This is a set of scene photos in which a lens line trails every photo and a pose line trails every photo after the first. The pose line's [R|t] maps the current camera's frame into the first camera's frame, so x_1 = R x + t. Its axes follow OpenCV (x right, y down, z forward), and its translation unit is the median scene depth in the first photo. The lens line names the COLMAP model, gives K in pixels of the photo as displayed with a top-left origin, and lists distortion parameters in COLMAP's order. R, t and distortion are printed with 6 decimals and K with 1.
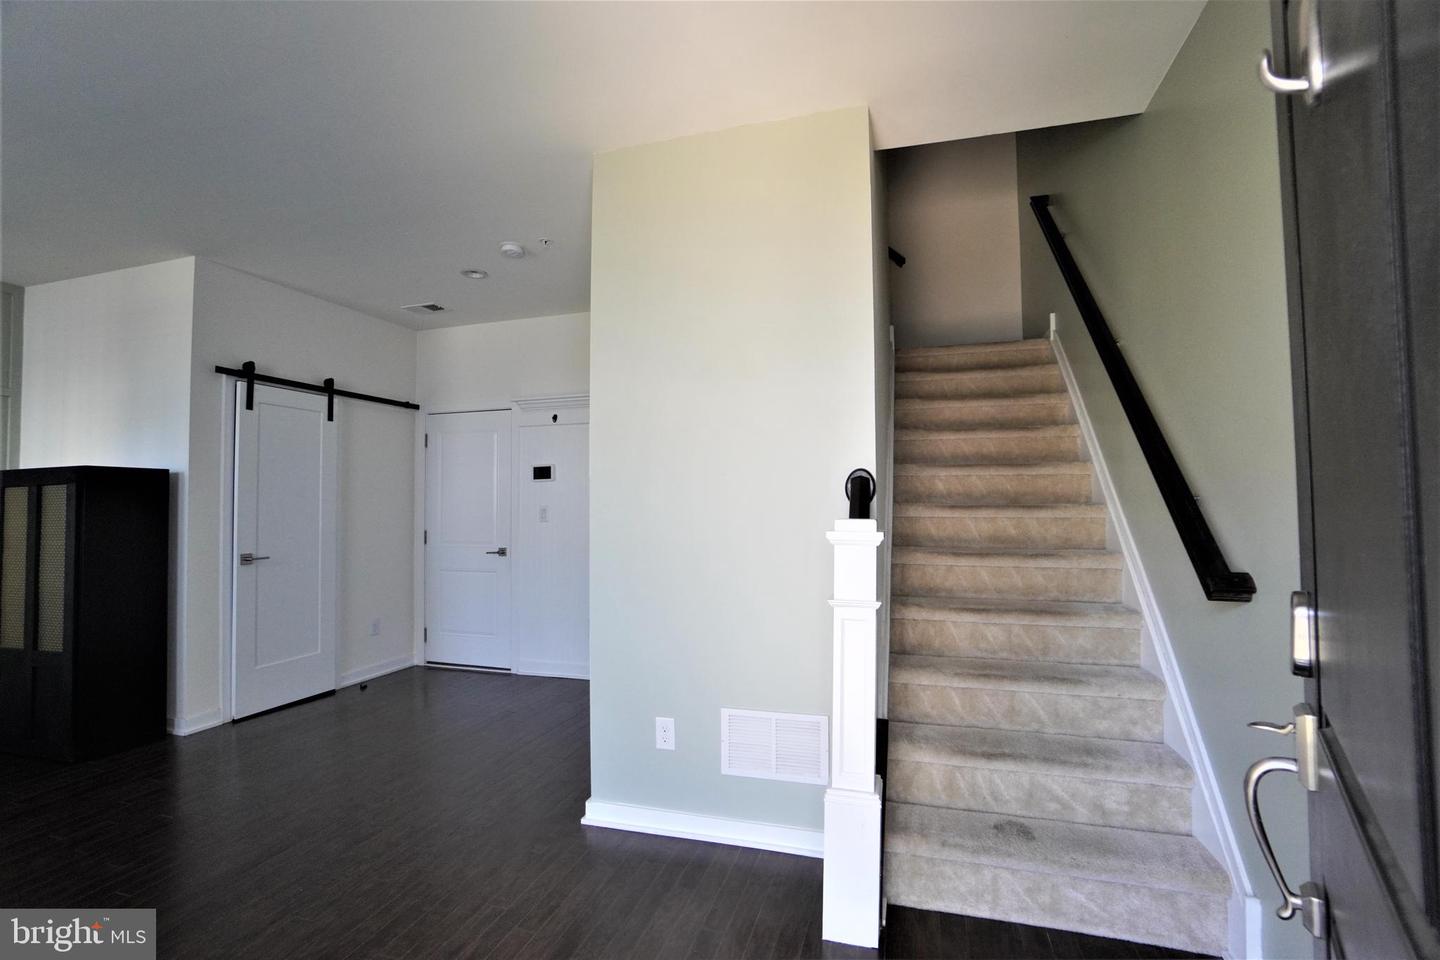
lens RADIAL K [[641.0, 0, 709.3], [0, 641.0, 477.5], [0, 0, 1]] dist [-0.062352, 0.022176]
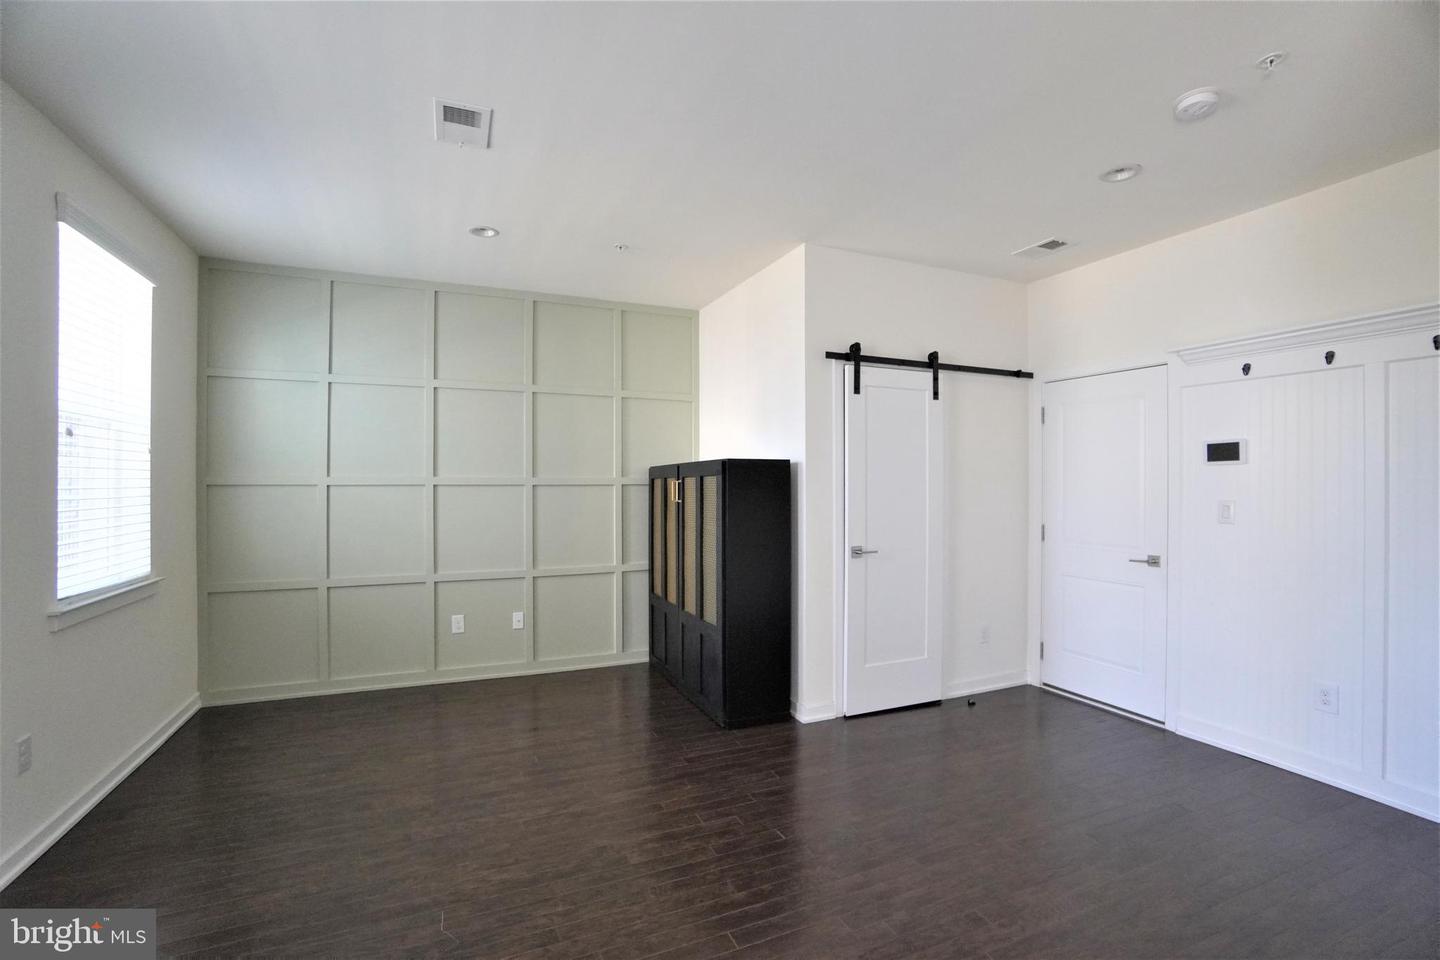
lens RADIAL K [[641.0, 0, 709.3], [0, 641.0, 477.5], [0, 0, 1]] dist [-0.062352, 0.022176]
pose [[0.643760, 0.006255, -0.765202, -0.139823], [0.022451, 0.999382, 0.027058, -0.013106], [0.764898, -0.034598, 0.643222, 0.200135]]
